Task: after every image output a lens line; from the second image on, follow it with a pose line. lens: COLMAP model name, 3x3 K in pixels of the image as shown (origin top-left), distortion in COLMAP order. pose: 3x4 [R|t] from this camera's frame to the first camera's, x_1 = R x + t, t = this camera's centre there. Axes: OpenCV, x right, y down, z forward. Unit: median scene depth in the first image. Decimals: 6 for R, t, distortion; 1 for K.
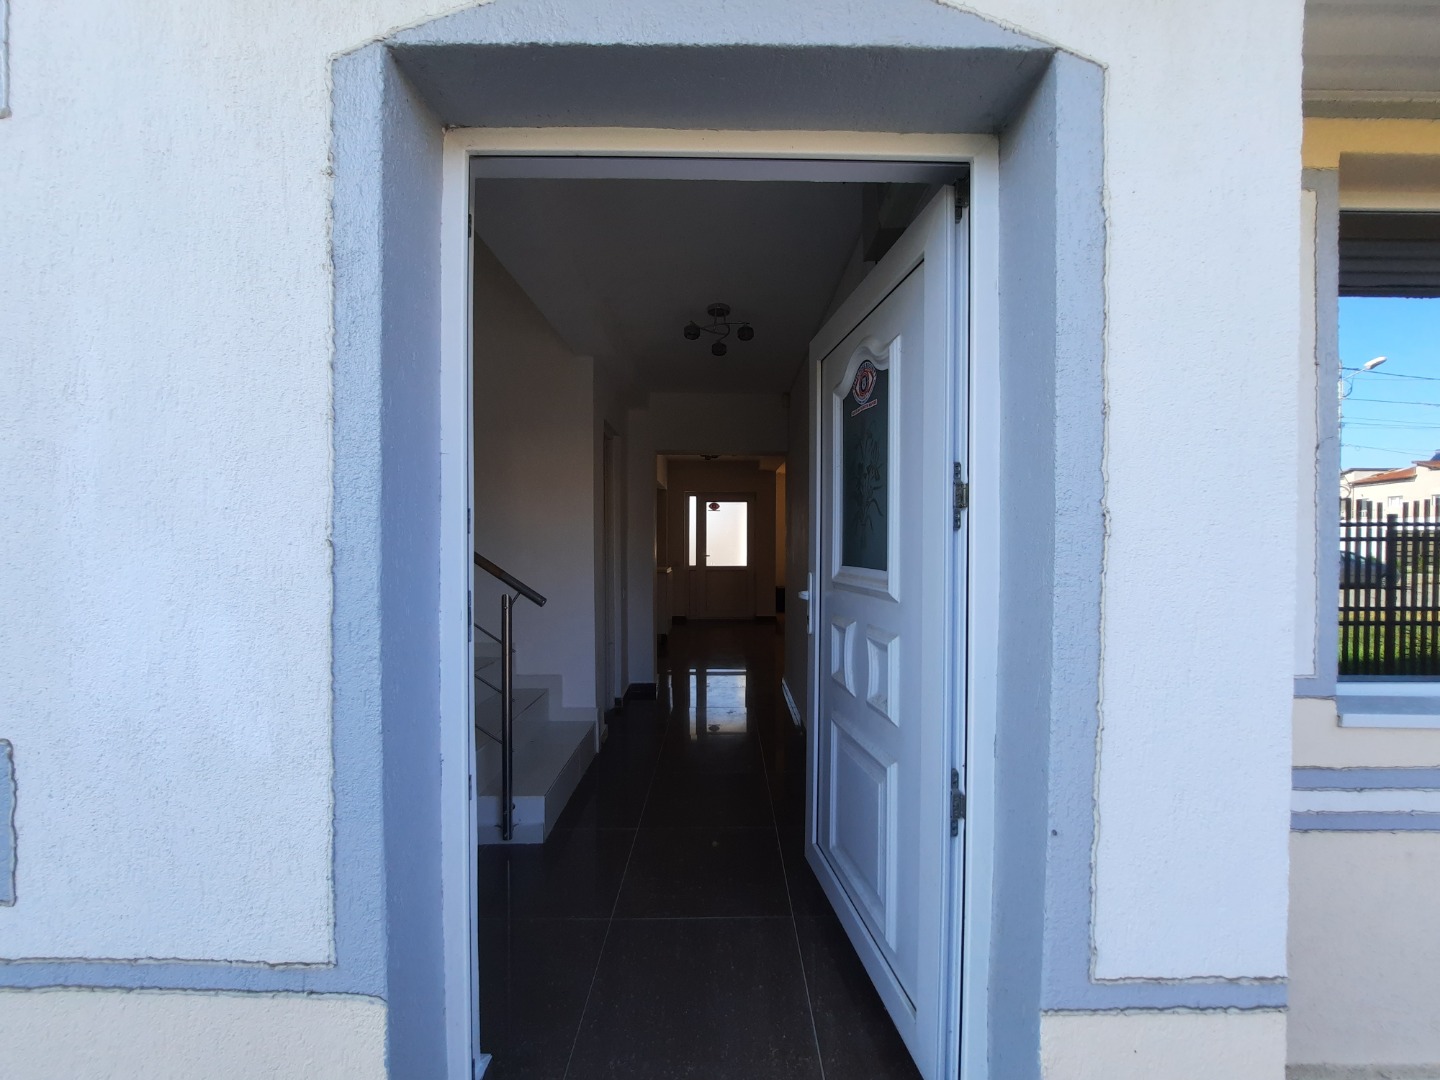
lens RADIAL K [[571.5, 0, 721.2], [0, 571.5, 534.4], [0, 0, 1]] dist [-0.021452, 0.000003]
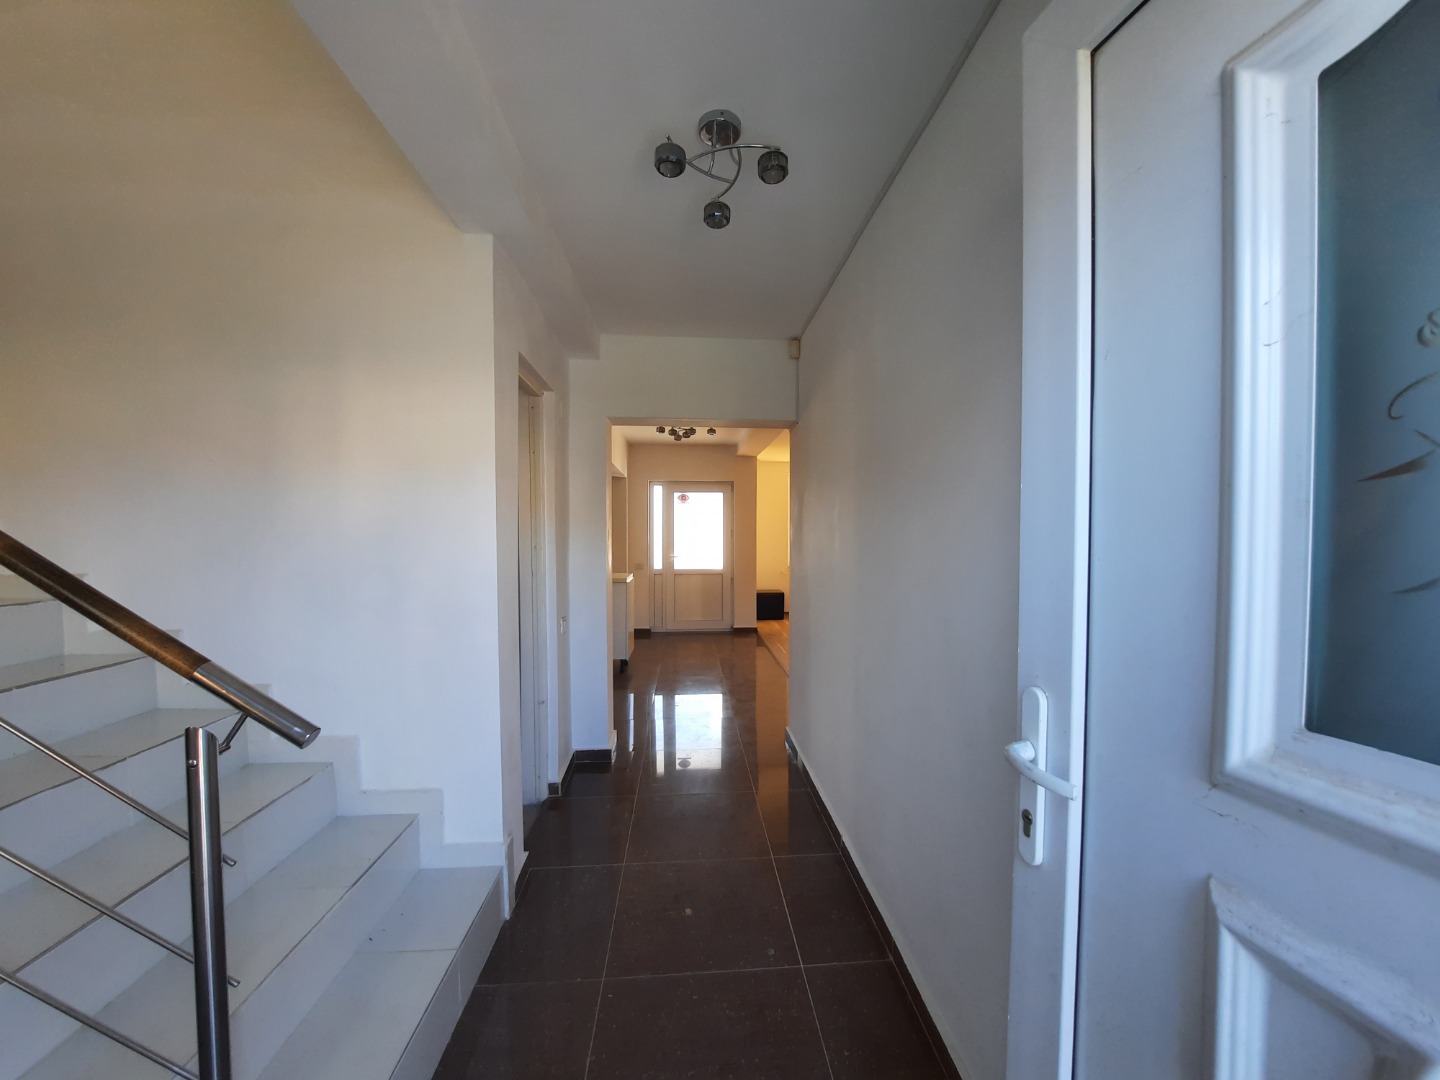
lens RADIAL K [[571.5, 0, 718.3], [0, 571.5, 539.8], [0, 0, 1]] dist [-0.021452, 0.000003]
pose [[0.998043, -0.002916, 0.062471, -0.025059], [0.001405, 0.999706, 0.024219, -0.014133], [-0.062523, -0.024084, 0.997753, 0.292916]]
